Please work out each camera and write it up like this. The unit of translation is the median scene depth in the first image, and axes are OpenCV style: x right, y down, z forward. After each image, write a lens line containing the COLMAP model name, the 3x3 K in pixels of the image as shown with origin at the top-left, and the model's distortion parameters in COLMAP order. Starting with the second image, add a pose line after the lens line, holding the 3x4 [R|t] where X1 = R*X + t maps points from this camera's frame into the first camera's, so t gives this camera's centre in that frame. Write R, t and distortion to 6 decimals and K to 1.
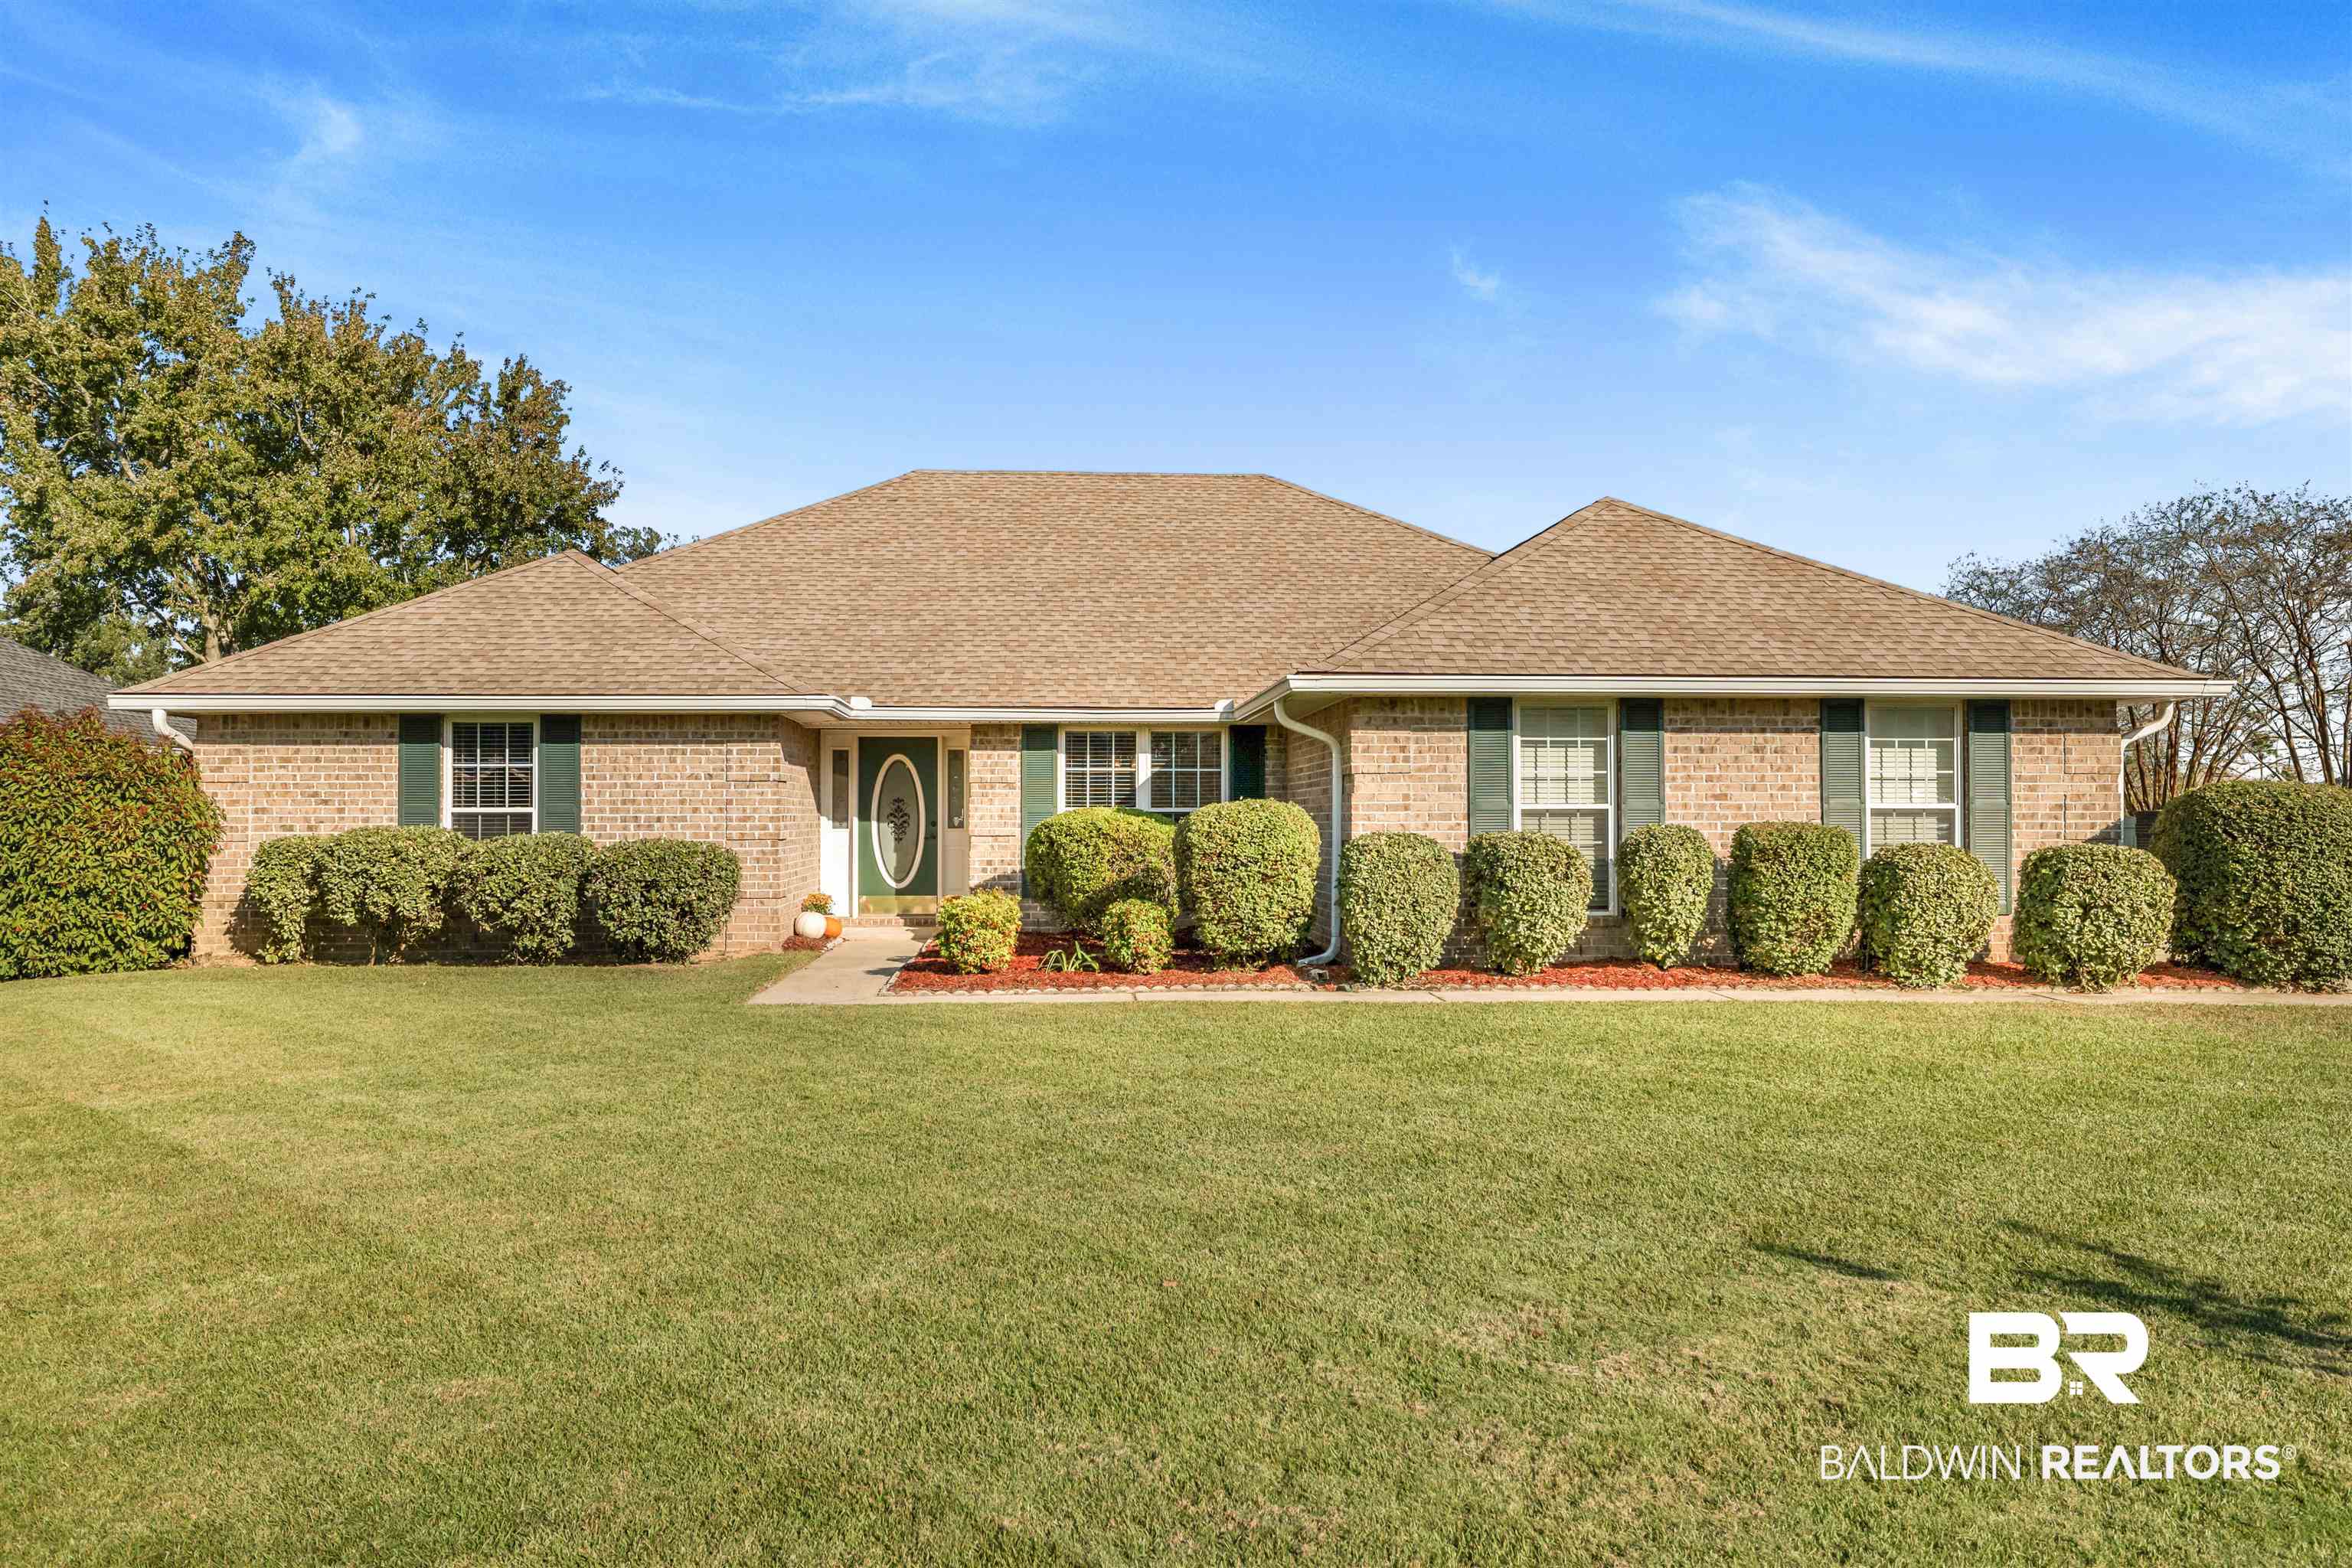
lens RADIAL K [[1636.4, 0, 1176.9], [0, 1636.4, 797.4], [0, 0, 1]] dist [-0.002350, 0.000954]
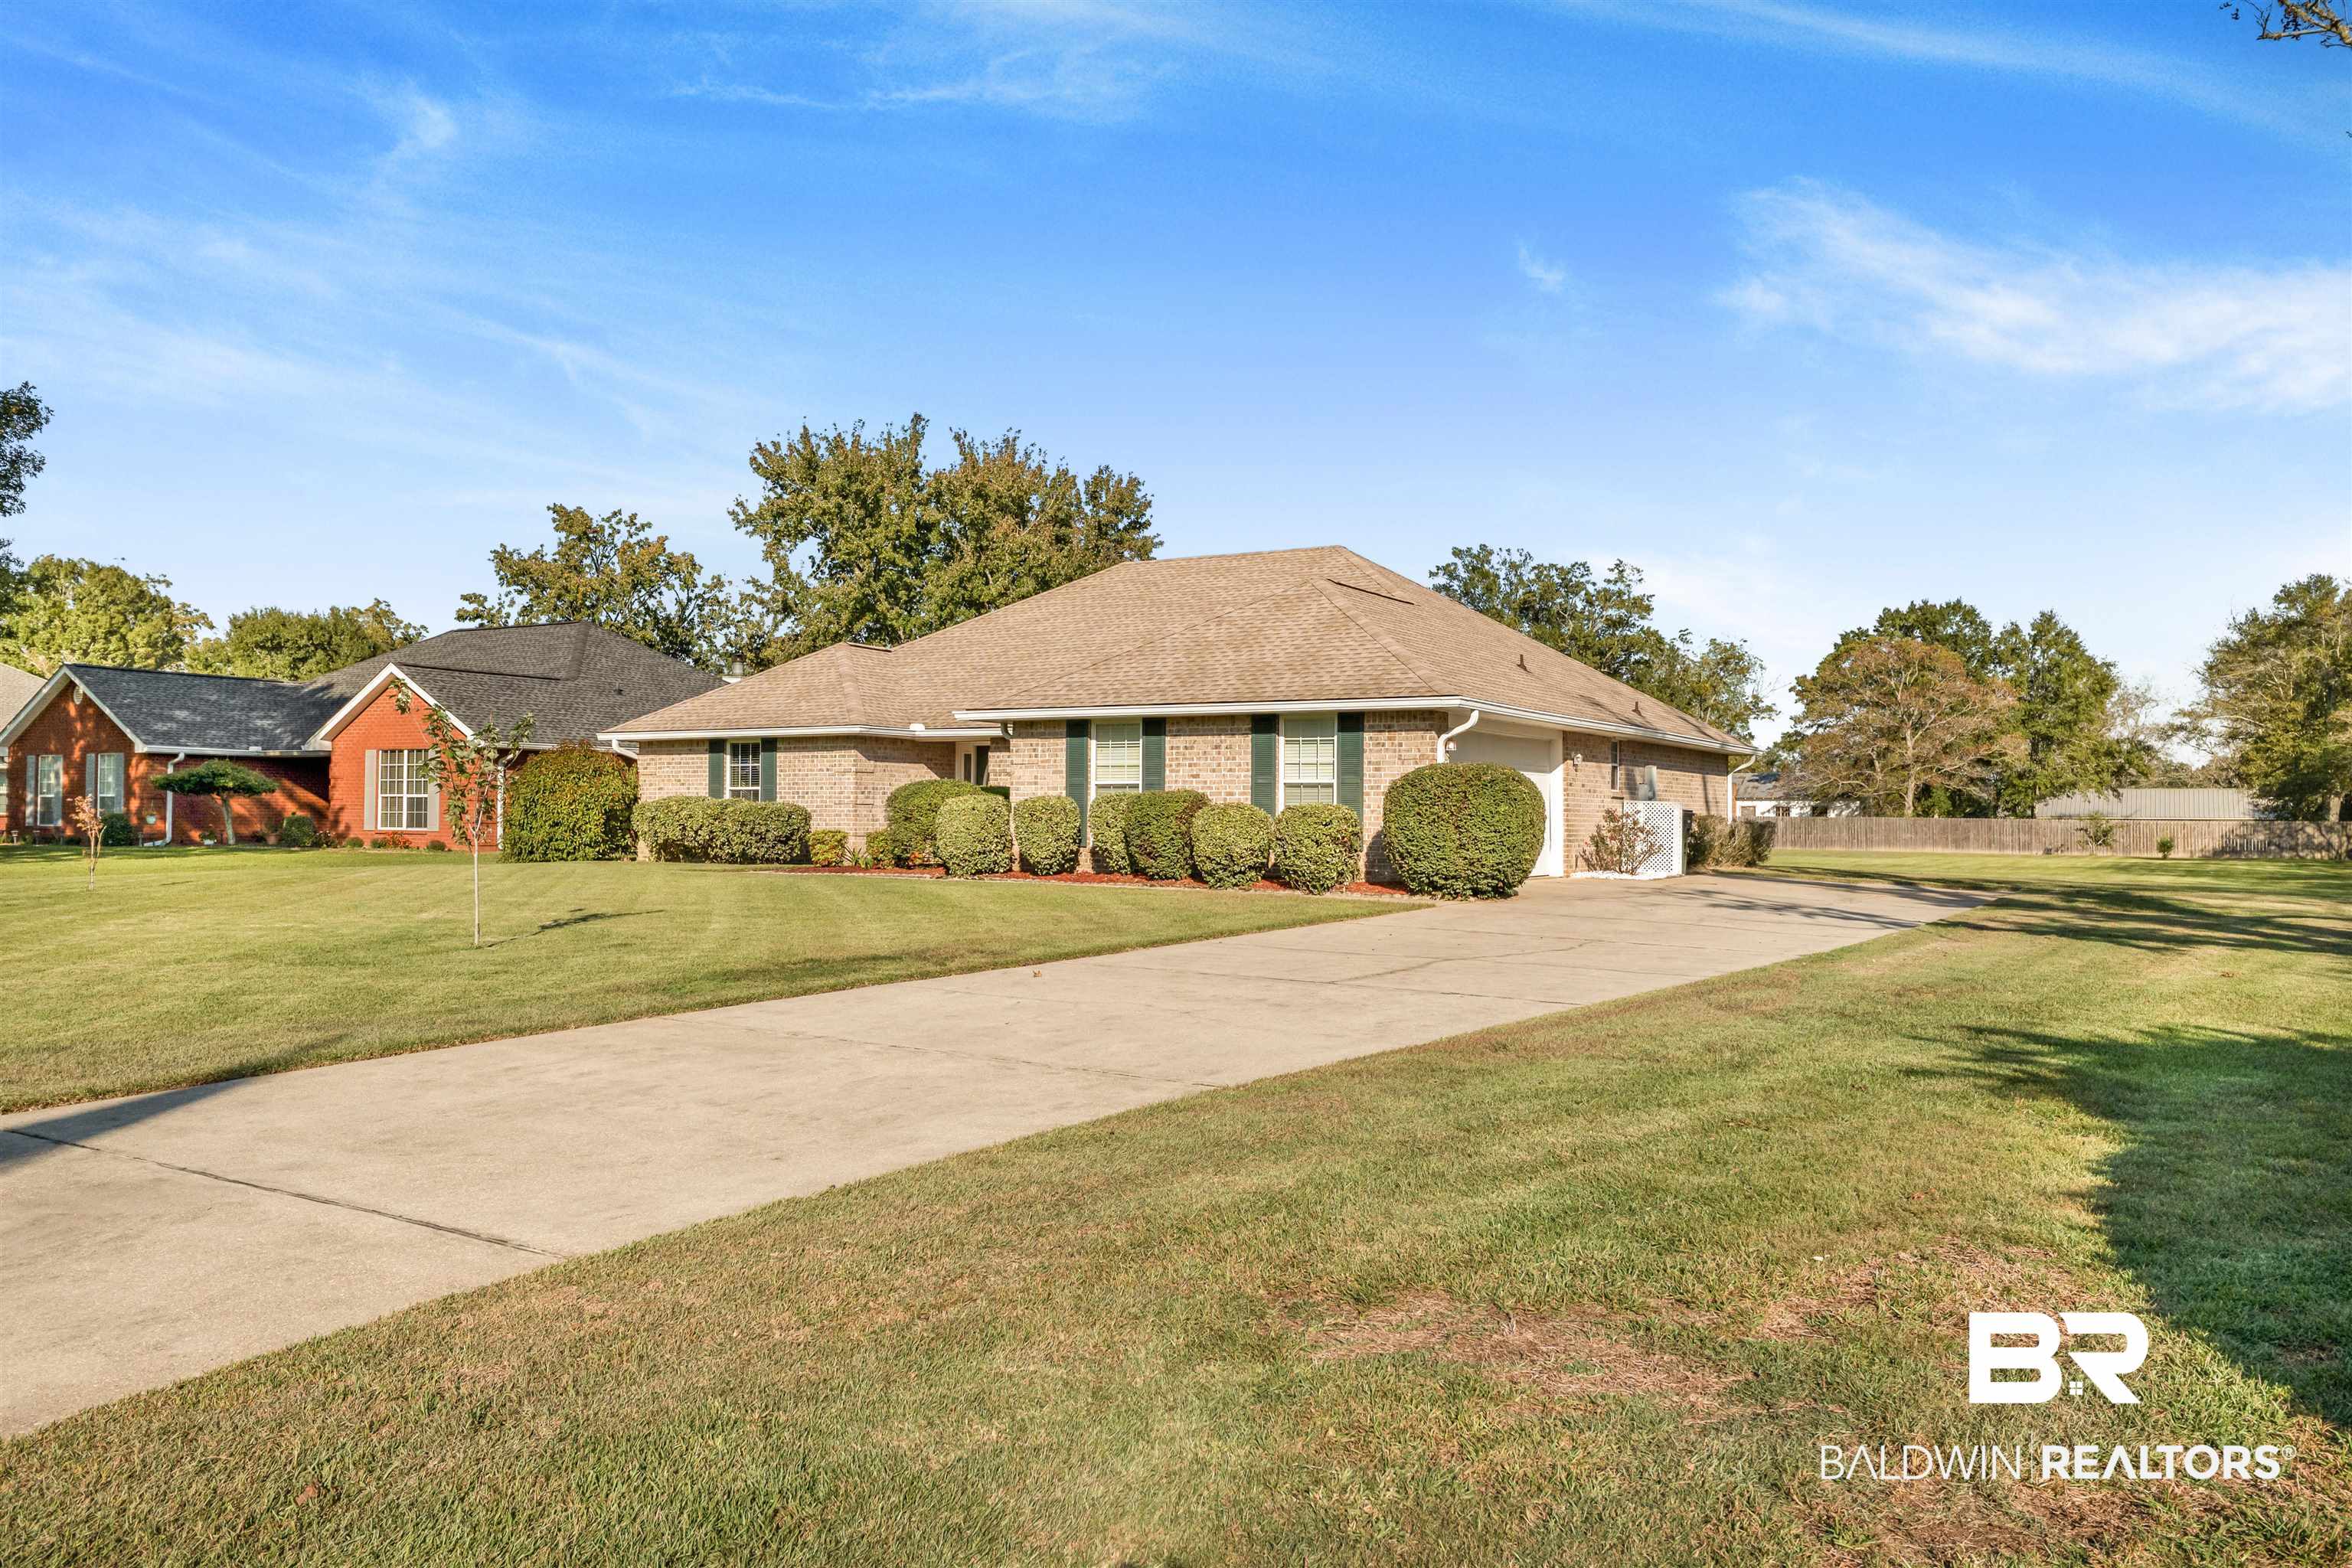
lens RADIAL K [[1793.0, 0, 1159.4], [0, 1793.0, 771.2], [0, 0, 1]] dist [-0.000223, 0.006120]
pose [[0.807033, -0.007529, -0.590458, 1.203352], [-0.003177, 0.999849, -0.017092, 0.022179], [0.590497, 0.015669, 0.806888, -0.396936]]
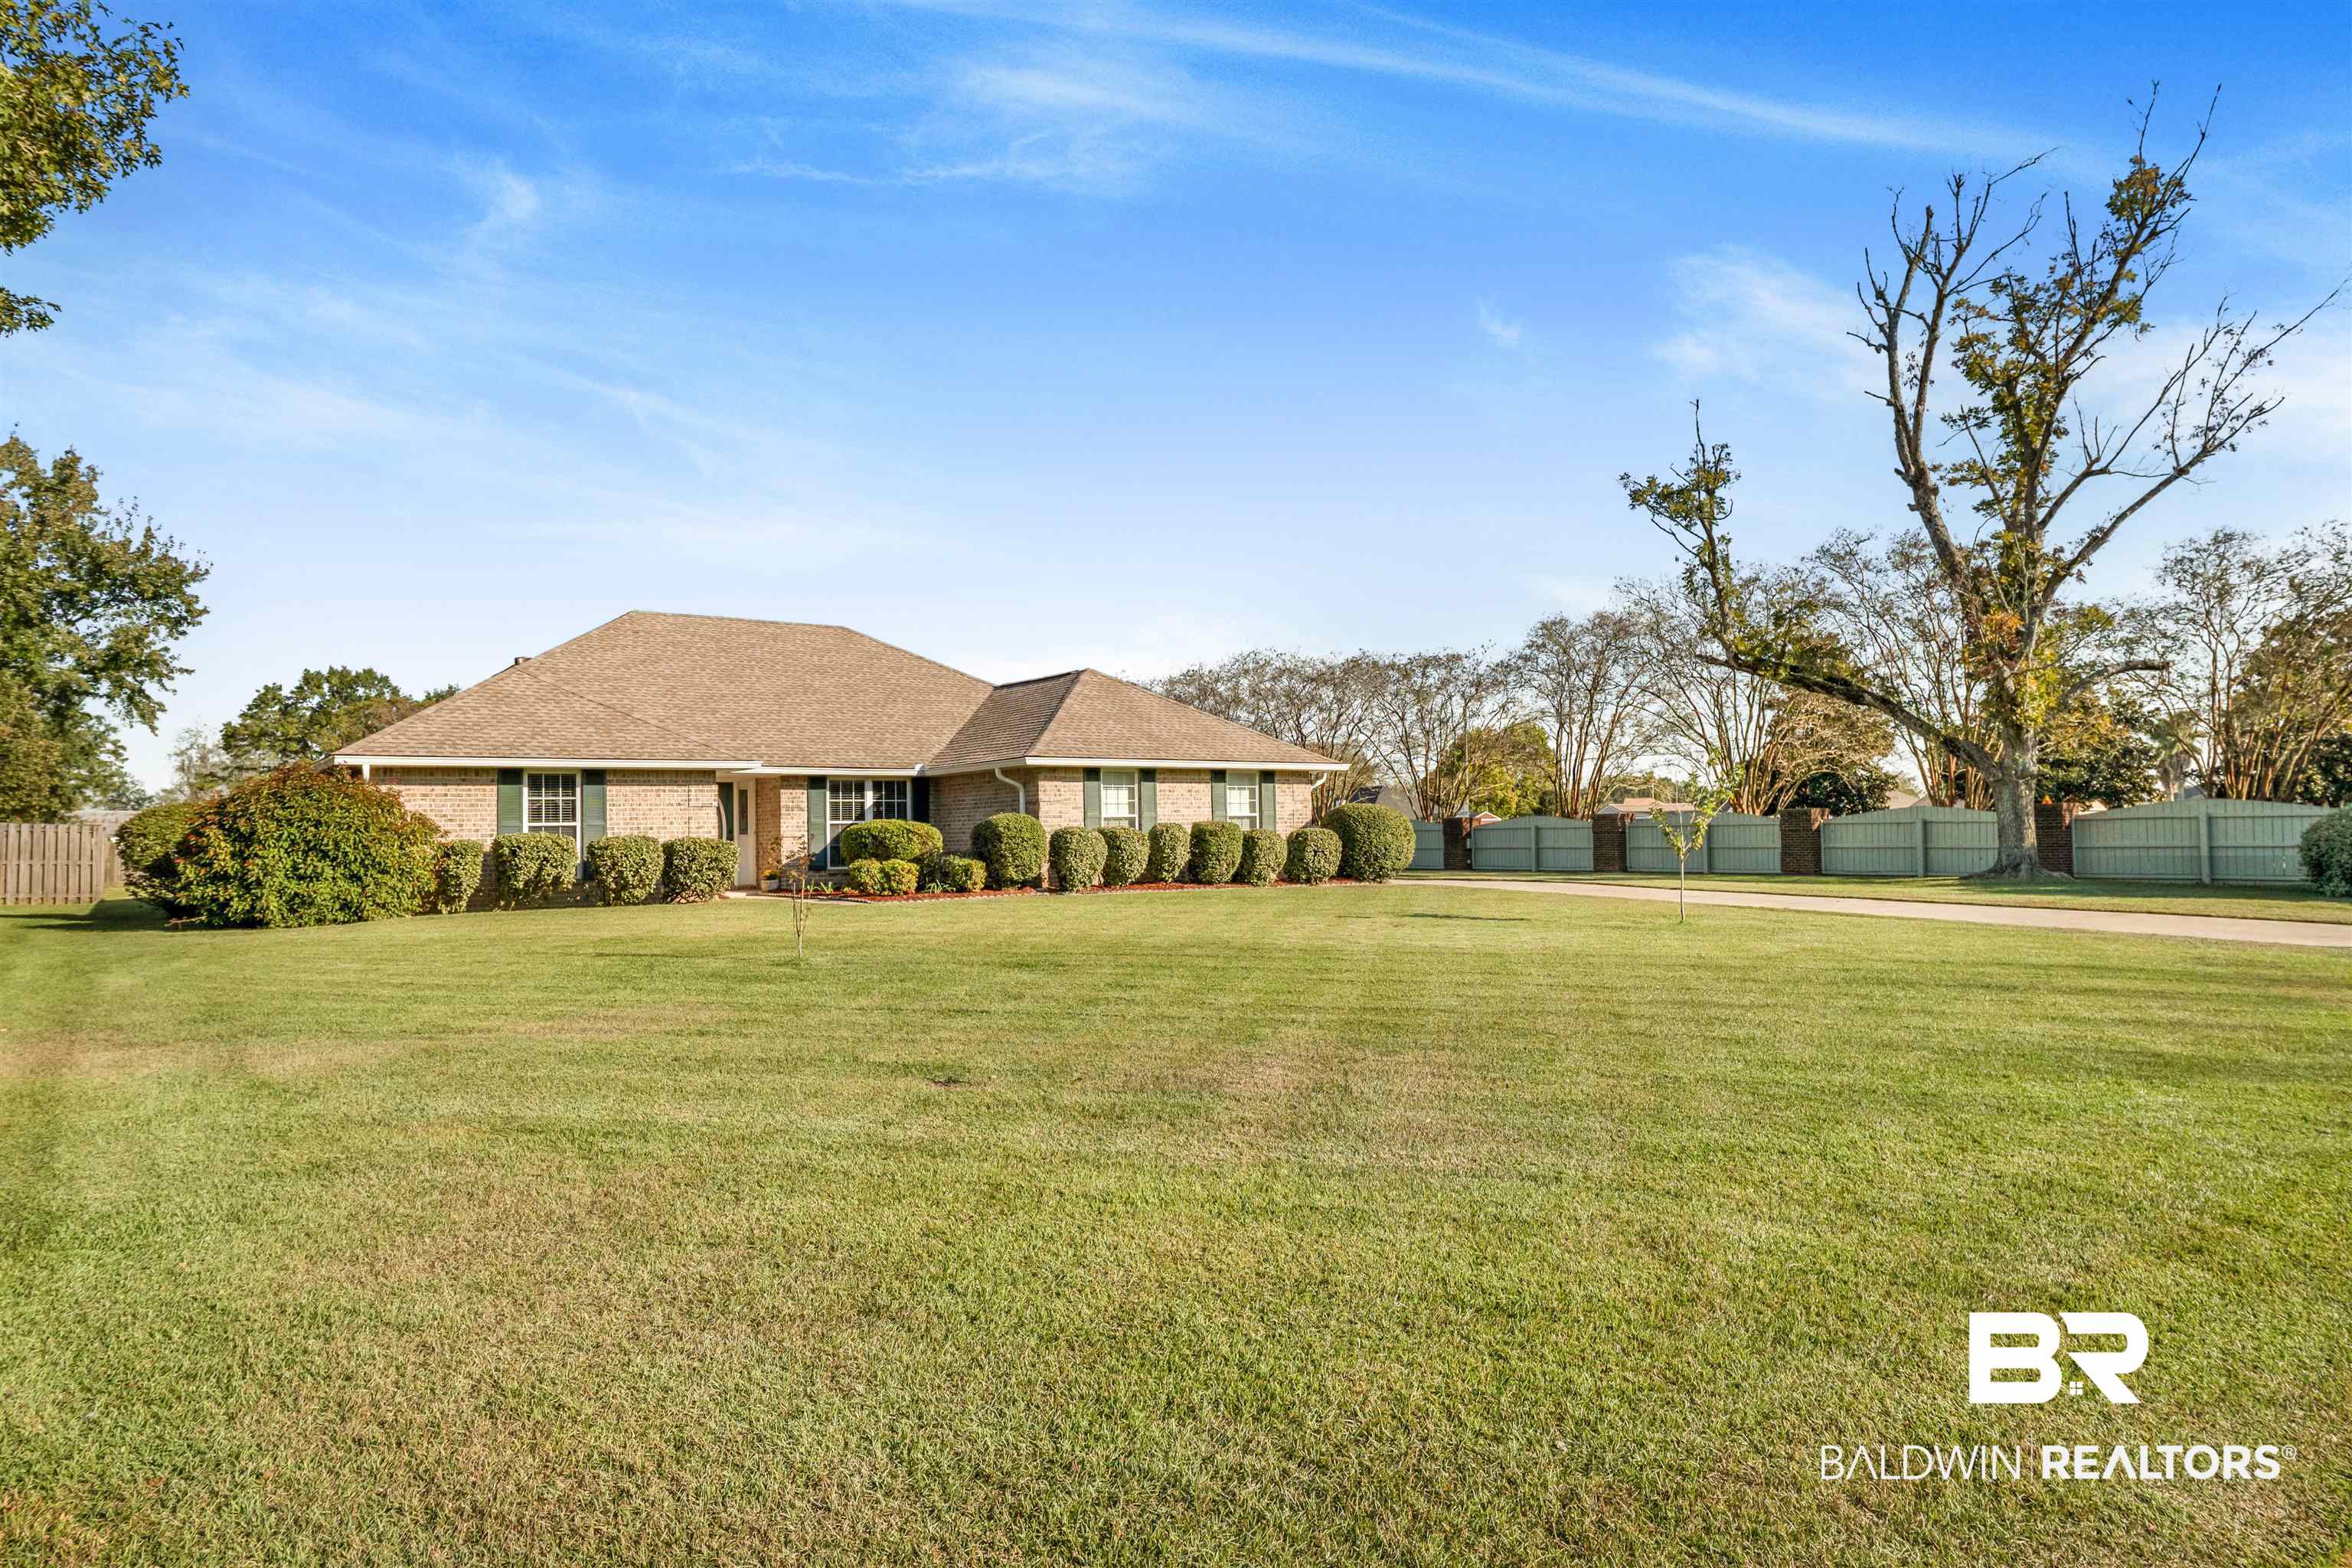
lens RADIAL K [[1407.8, 0, 1168.3], [0, 1407.8, 795.2], [0, 0, 1]] dist [0.010210, 0.001227]
pose [[0.843340, 0.000748, 0.537379, -0.672505], [0.012693, 0.999692, -0.021311, 0.017464], [-0.537230, 0.024793, 0.843071, -0.607030]]
